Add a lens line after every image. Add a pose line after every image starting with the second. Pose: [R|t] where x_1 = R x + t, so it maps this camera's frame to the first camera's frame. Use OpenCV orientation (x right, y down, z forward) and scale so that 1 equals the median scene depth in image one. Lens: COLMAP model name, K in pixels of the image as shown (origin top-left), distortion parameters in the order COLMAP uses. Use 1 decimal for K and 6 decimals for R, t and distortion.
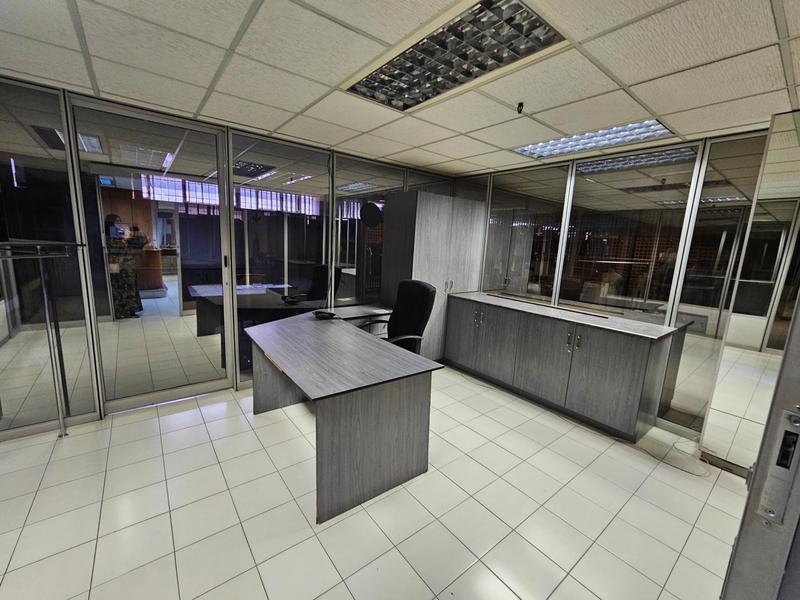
lens RADIAL K [[329.5, 0, 393.8], [0, 329.5, 298.8], [0, 0, 1]] dist [-0.002612, 0.000099]
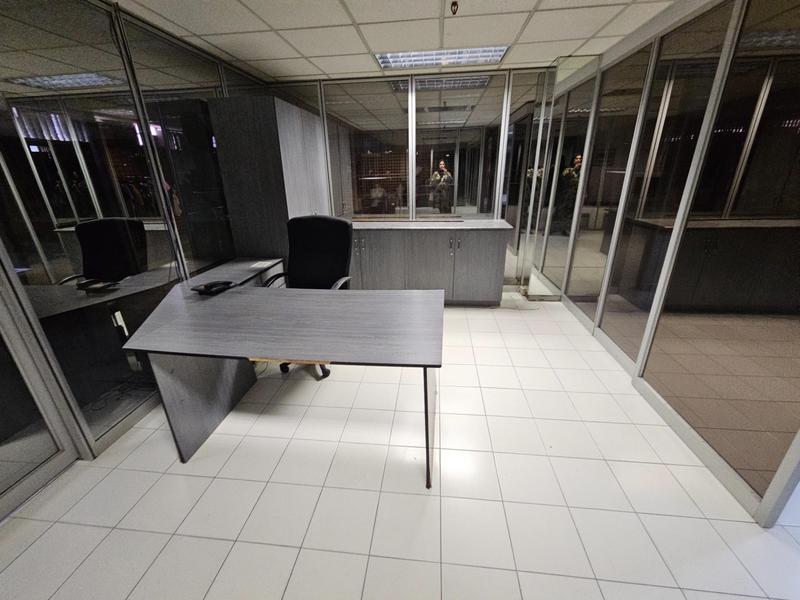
lens RADIAL K [[329.5, 0, 397.4], [0, 329.5, 298.3], [0, 0, 1]] dist [-0.002612, 0.000099]
pose [[0.692844, -0.317997, 0.647182, -0.422303], [0.174742, 0.944800, 0.277162, -0.055768], [-0.699594, -0.078941, 0.710167, 0.258787]]
